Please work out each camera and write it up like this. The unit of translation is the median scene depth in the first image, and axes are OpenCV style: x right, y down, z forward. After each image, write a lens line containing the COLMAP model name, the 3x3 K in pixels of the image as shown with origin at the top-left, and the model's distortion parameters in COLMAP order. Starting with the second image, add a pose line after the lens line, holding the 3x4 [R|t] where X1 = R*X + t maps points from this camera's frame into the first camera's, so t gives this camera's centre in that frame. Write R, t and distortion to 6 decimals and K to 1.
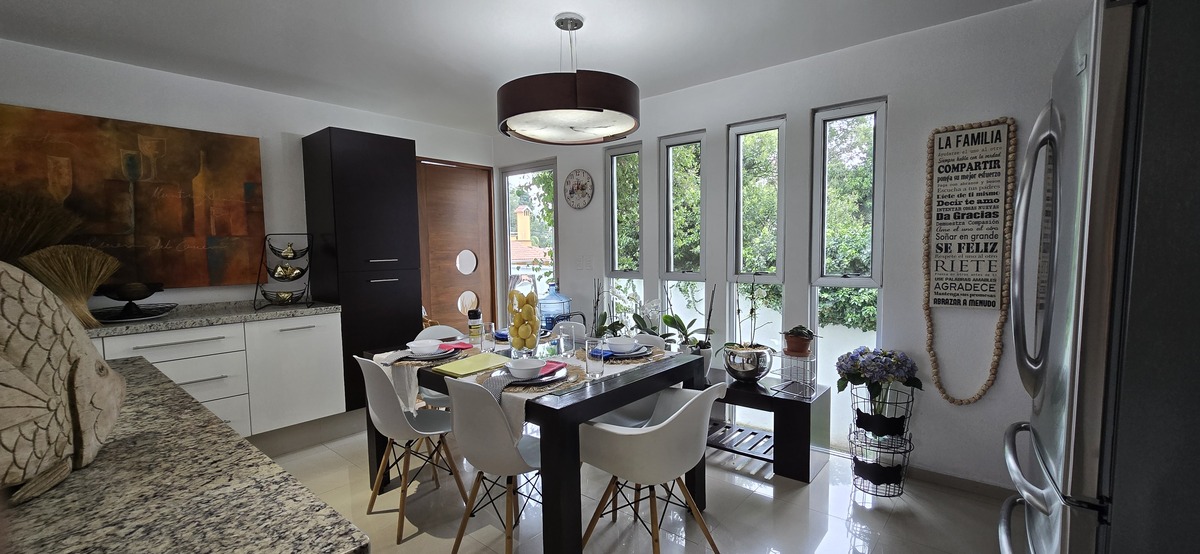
lens RADIAL K [[491.5, 0, 596.5], [0, 491.5, 280.6], [0, 0, 1]] dist [-0.004337, 0.001516]
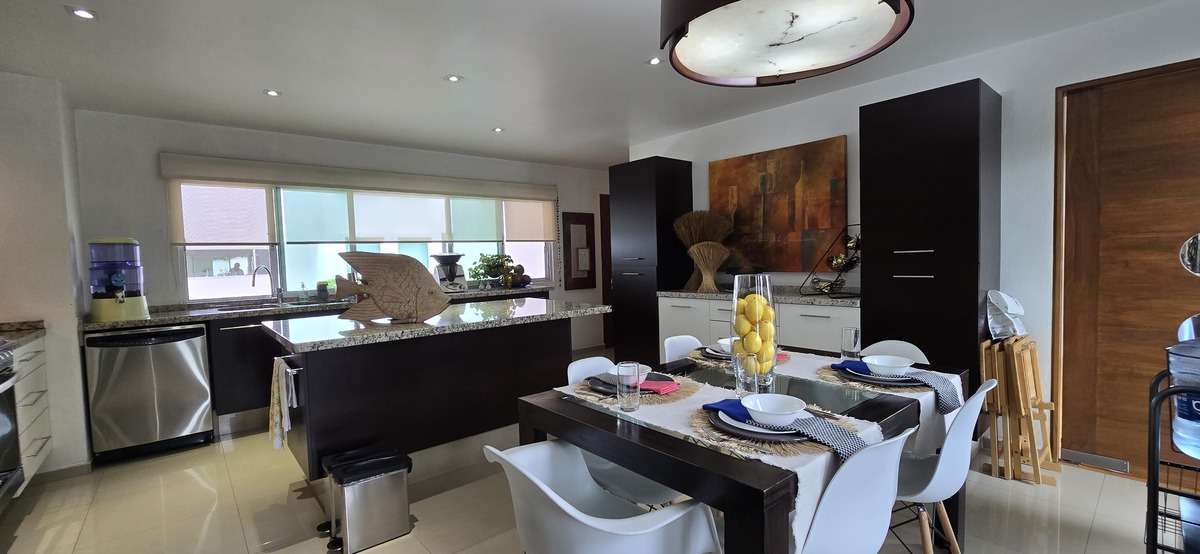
lens RADIAL K [[491.5, 0, 597.1], [0, 491.5, 282.8], [0, 0, 1]] dist [-0.004337, 0.001516]
pose [[-0.152830, 0.073575, -0.985510, 0.498631], [-0.031163, 0.996370, 0.079219, -0.043256], [0.987761, 0.042818, -0.149983, 0.701299]]
